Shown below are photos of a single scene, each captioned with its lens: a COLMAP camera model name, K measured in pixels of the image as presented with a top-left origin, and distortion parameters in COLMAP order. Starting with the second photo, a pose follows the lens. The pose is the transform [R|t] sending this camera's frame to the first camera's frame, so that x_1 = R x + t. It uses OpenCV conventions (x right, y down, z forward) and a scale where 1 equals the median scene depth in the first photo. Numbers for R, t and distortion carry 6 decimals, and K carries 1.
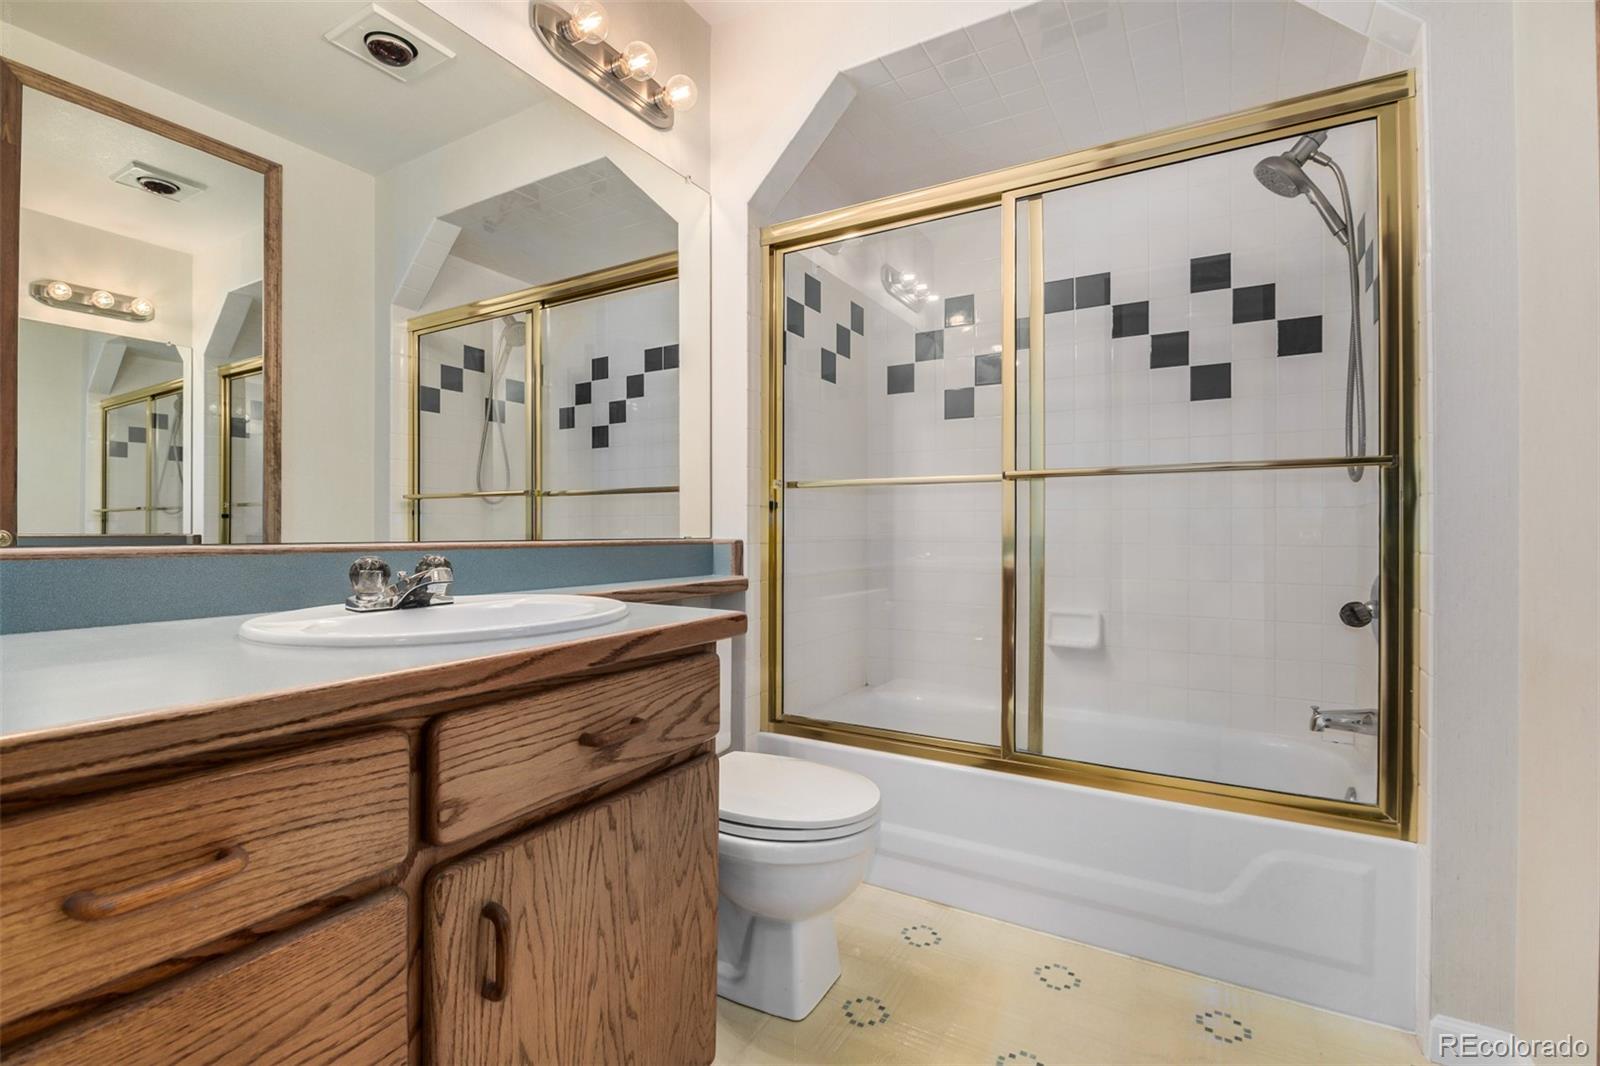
lens RADIAL K [[724.5, 0, 800.0], [0, 724.5, 533.0], [0, 0, 1]] dist [-0.000472, 0.000028]
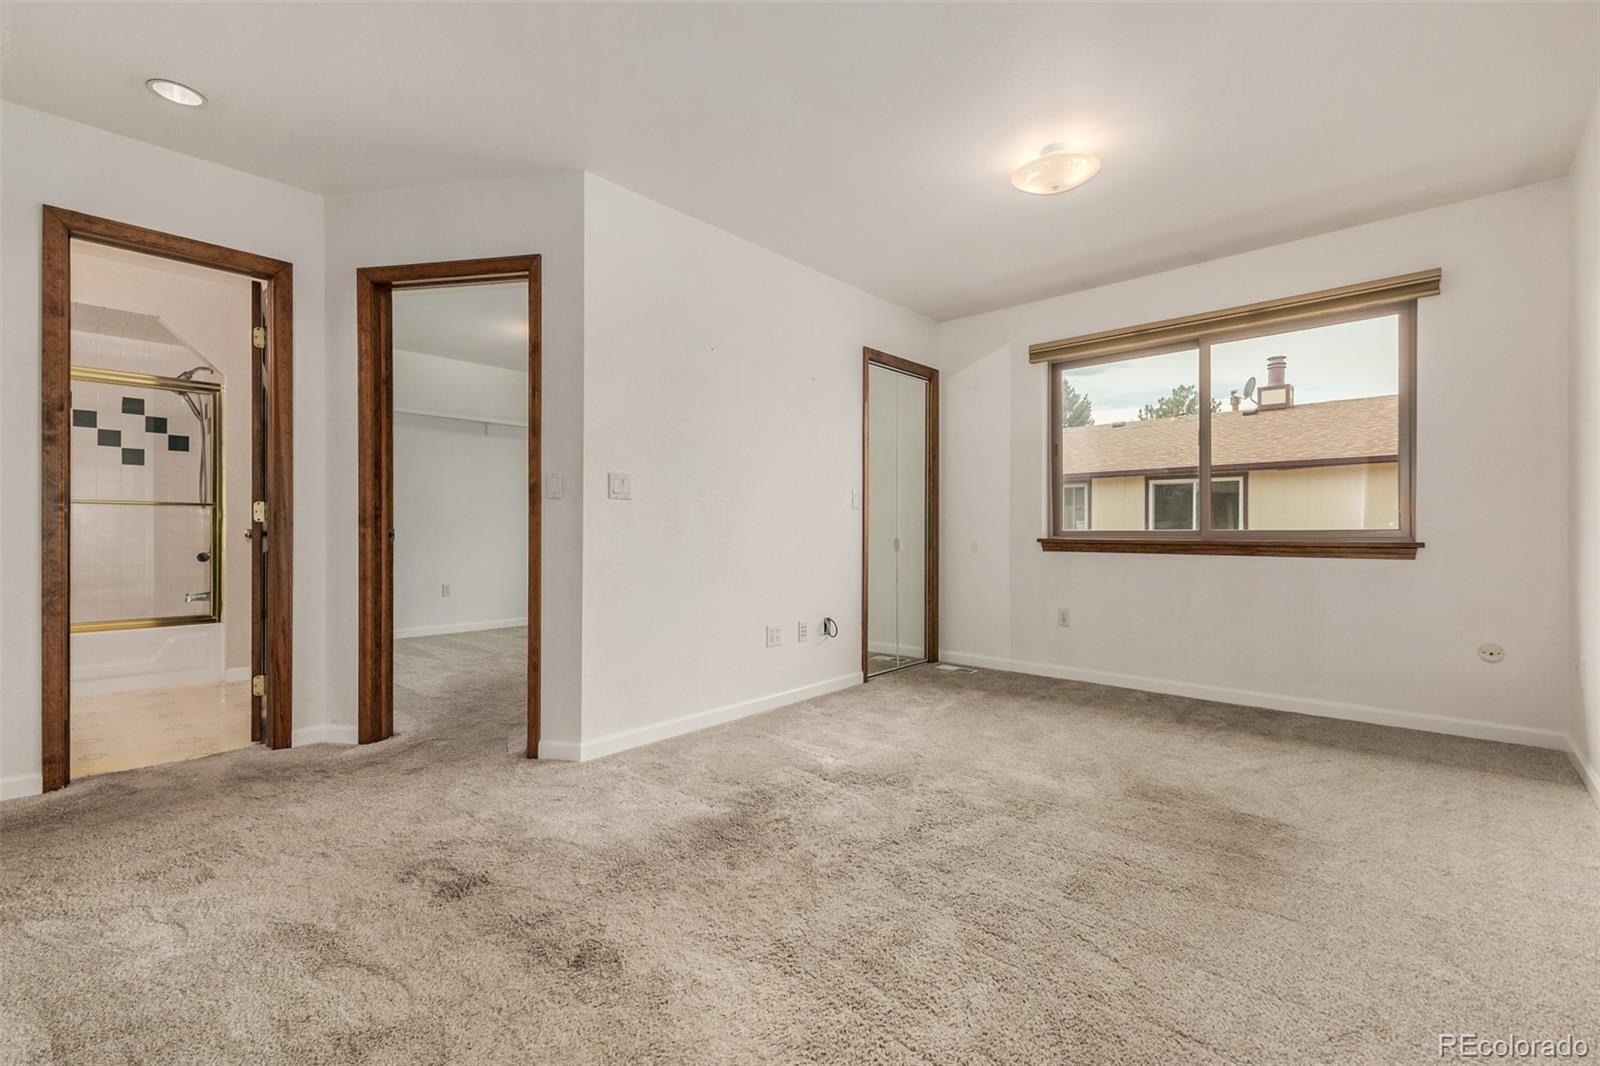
lens RADIAL K [[693.3, 0, 800.0], [0, 693.3, 533.0], [0, 0, 1]] dist [0.016814, -0.008146]
pose [[0.206714, 0.002456, 0.978398, -1.177322], [-0.001664, 0.999996, -0.002159, 0.024021], [-0.978400, -0.001181, 0.206717, -1.527677]]
